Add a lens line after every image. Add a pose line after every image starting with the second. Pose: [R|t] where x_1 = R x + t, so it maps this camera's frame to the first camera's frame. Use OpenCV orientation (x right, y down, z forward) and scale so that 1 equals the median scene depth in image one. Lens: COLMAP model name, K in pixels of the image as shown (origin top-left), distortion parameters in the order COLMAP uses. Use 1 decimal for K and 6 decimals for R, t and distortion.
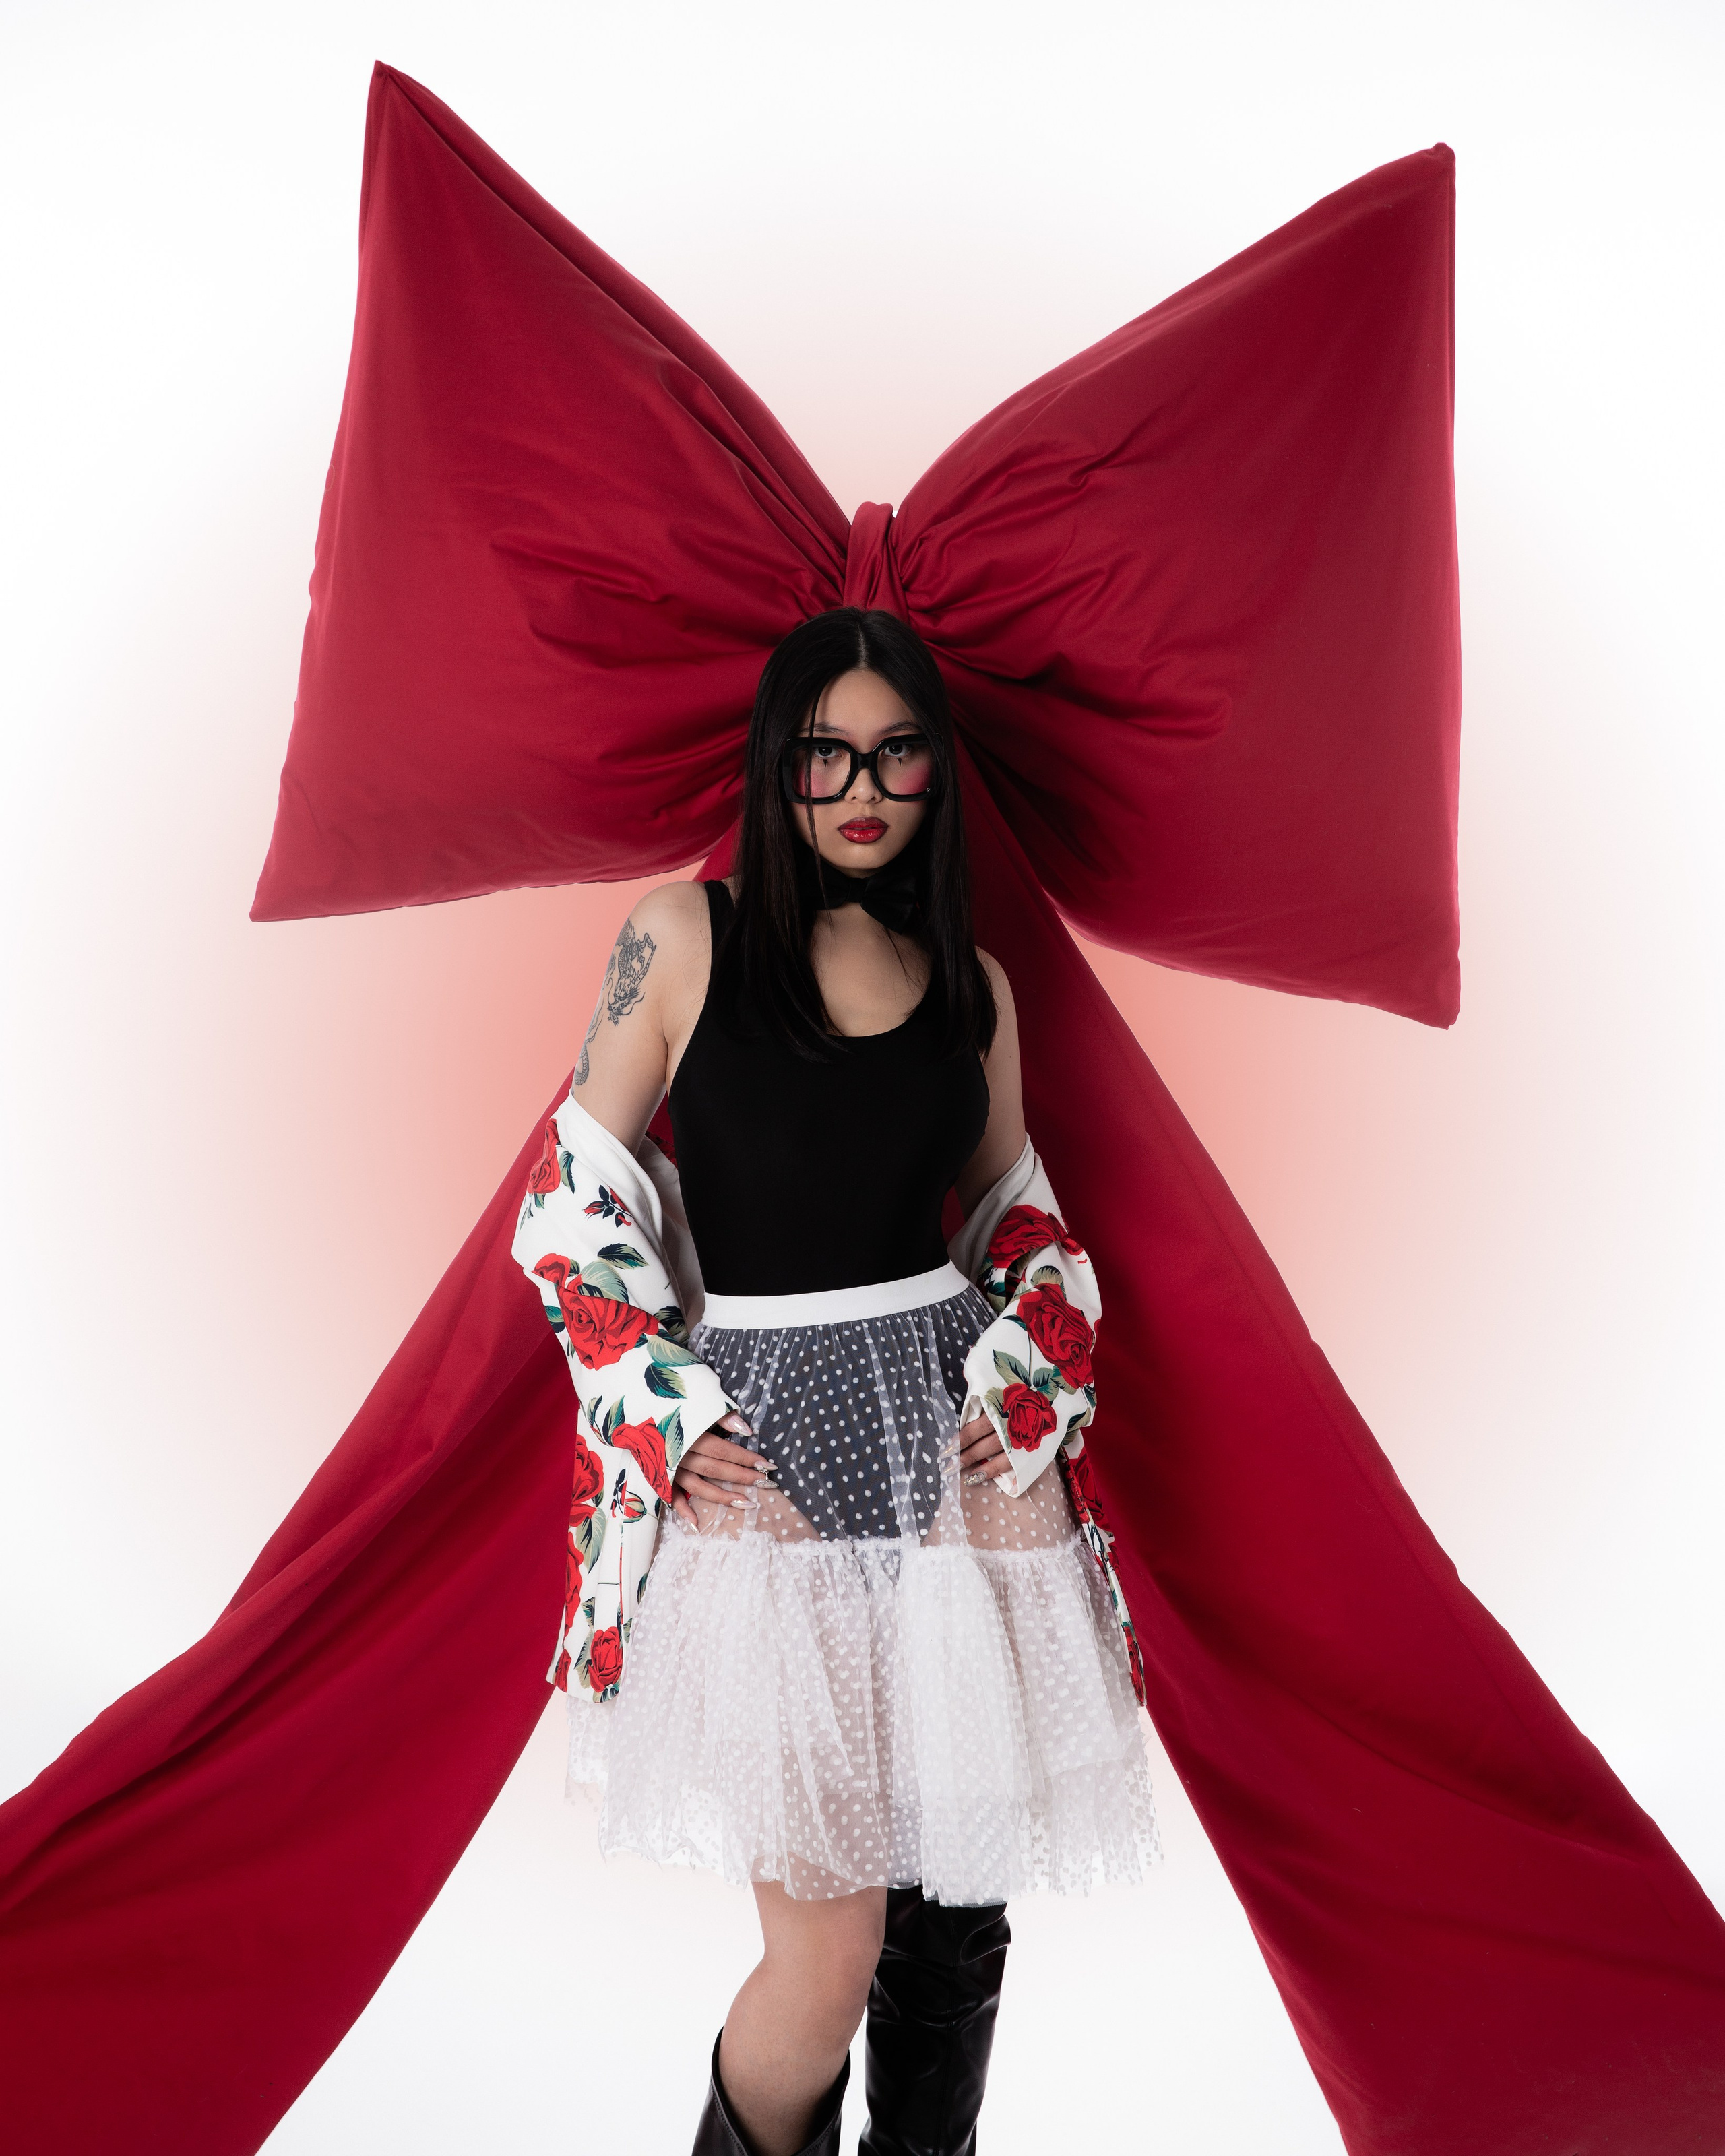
lens RADIAL K [[4051.9, 0, 882.8], [0, 4051.9, 1098.5], [0, 0, 1]] dist [0.156754, 0.000000]
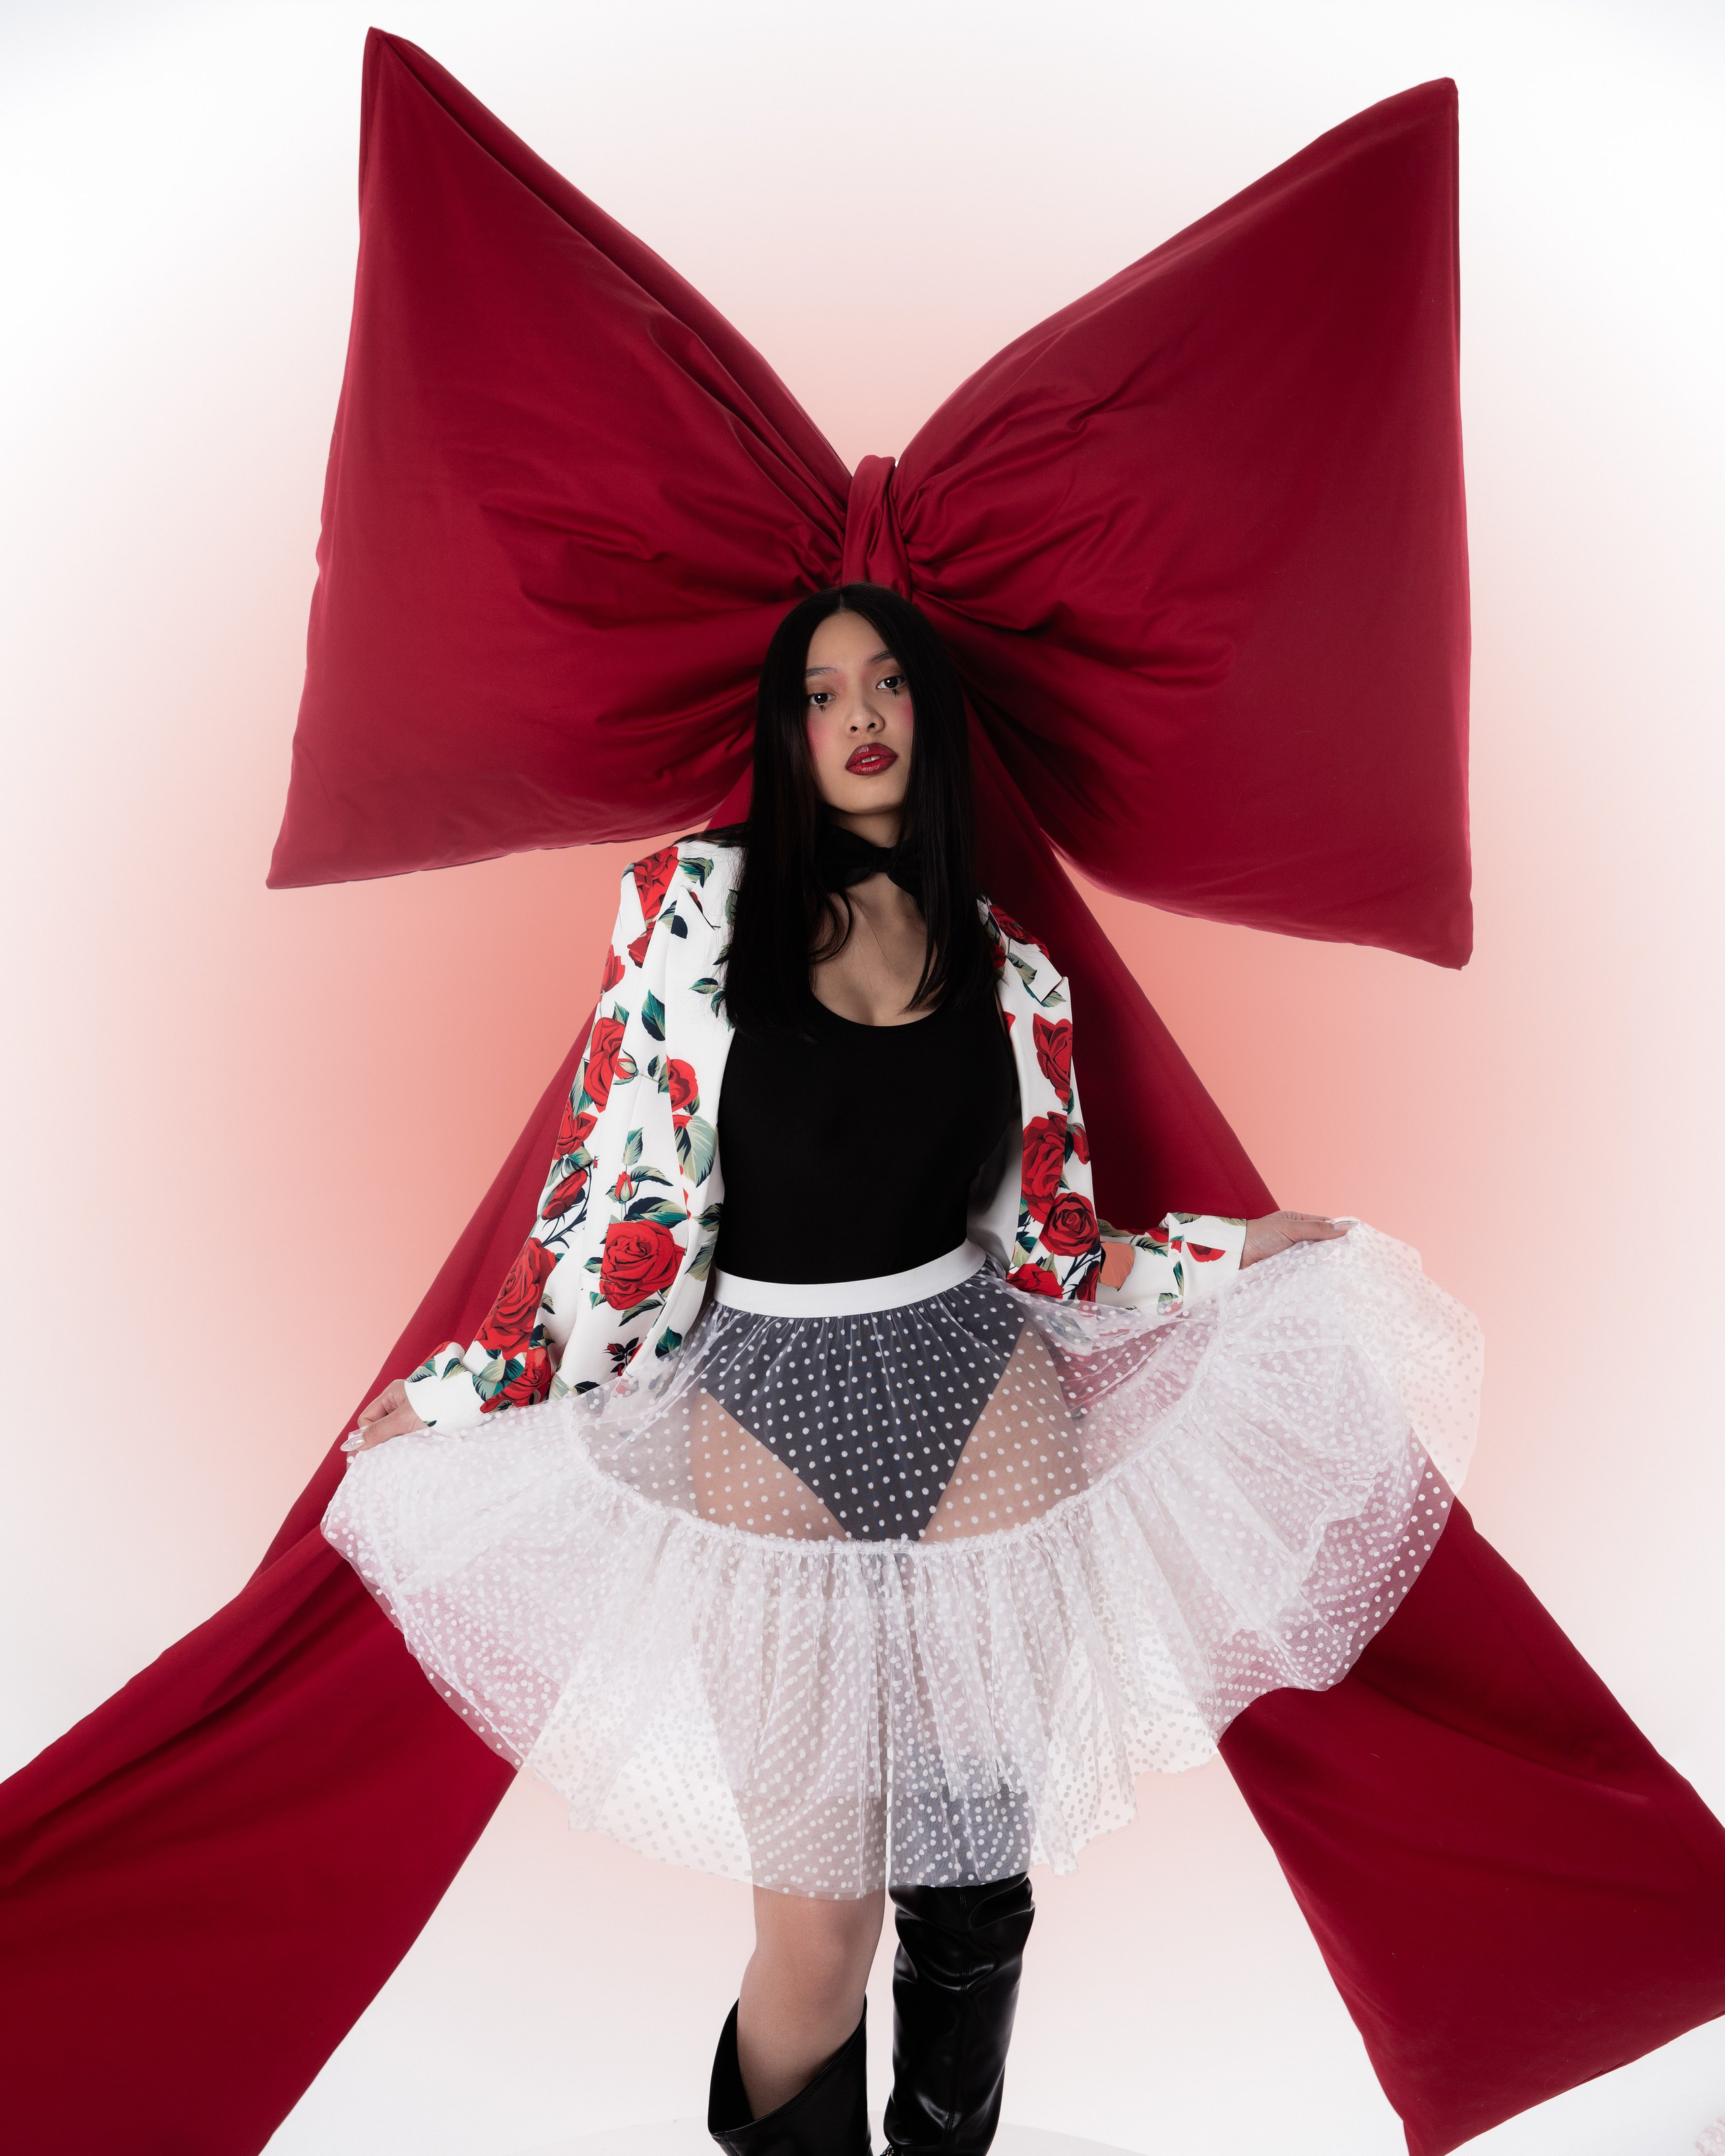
lens RADIAL K [[3357.9, 0, 884.3], [0, 3357.9, 1147.4], [0, 0, 1]] dist [0.076530, 0.000000]
pose [[0.999139, -0.017690, -0.037527, 0.028715], [0.019627, 0.998459, 0.051907, -0.020375], [0.036551, -0.052599, 0.997947, 0.171707]]
